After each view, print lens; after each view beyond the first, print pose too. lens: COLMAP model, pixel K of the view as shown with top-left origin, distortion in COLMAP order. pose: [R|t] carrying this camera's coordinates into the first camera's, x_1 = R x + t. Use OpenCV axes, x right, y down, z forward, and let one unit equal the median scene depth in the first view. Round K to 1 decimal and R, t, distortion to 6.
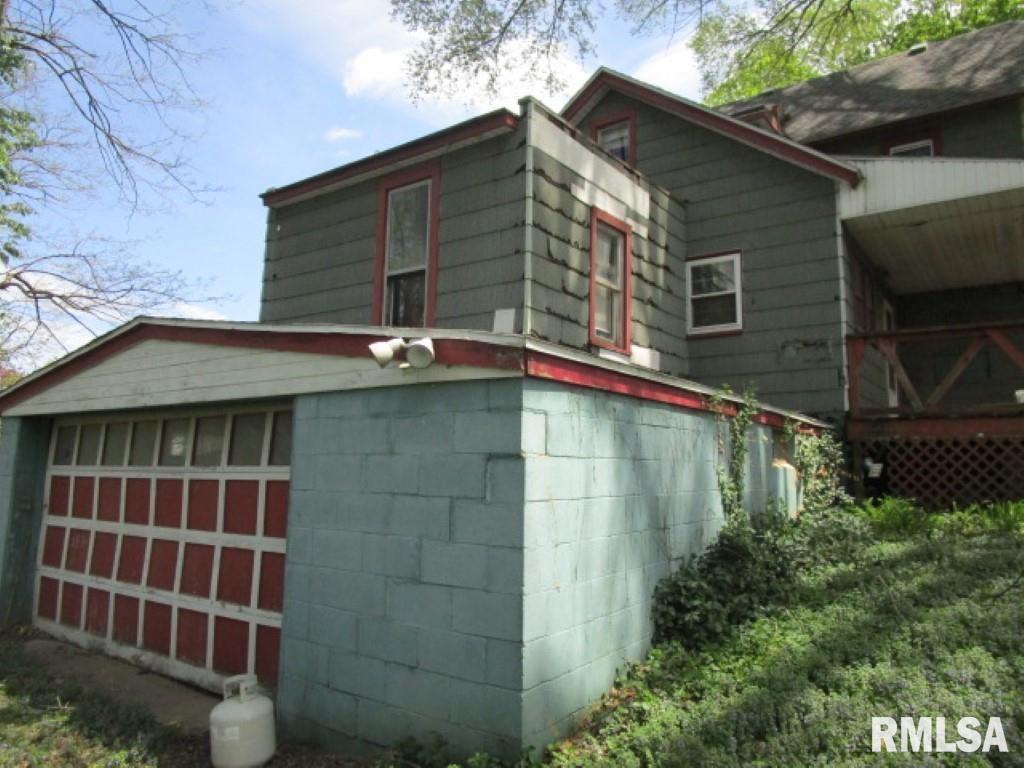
lens RADIAL K [[741.9, 0, 512.0], [0, 741.9, 384.0], [0, 0, 1]] dist [-0.019514, 0.010846]
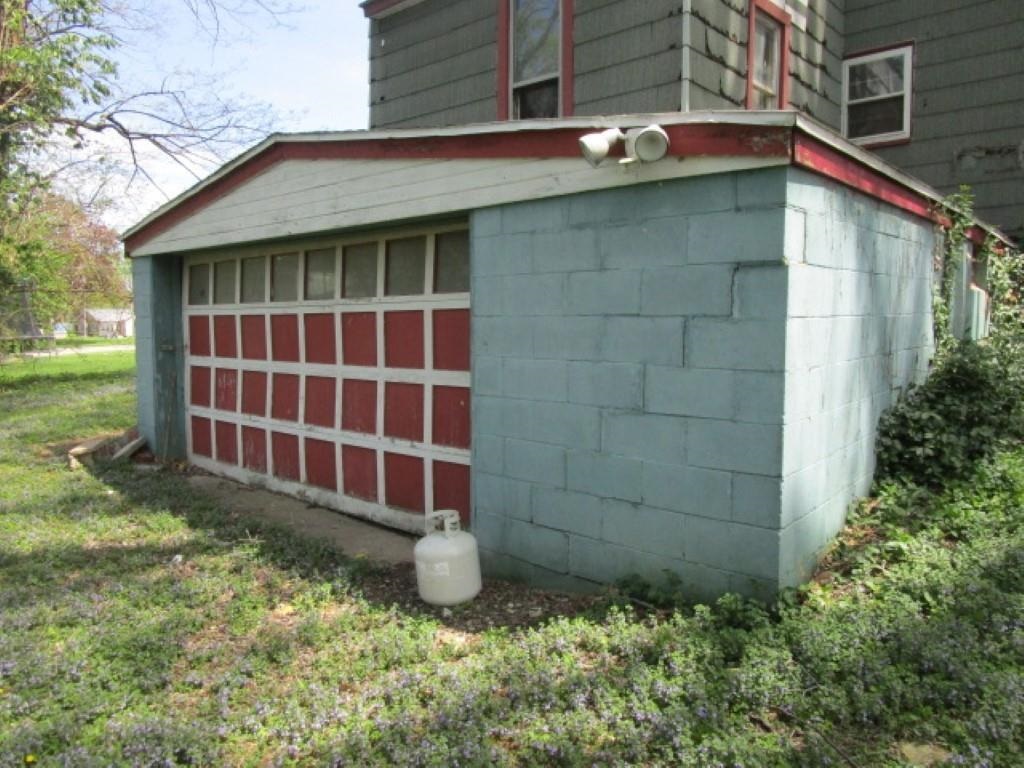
lens RADIAL K [[741.9, 0, 512.0], [0, 741.9, 384.0], [0, 0, 1]] dist [-0.019514, 0.010846]
pose [[0.995104, -0.009998, -0.098325, -0.135730], [0.030099, 0.978268, 0.205150, 0.032502], [0.094137, -0.207106, 0.973779, 0.087576]]
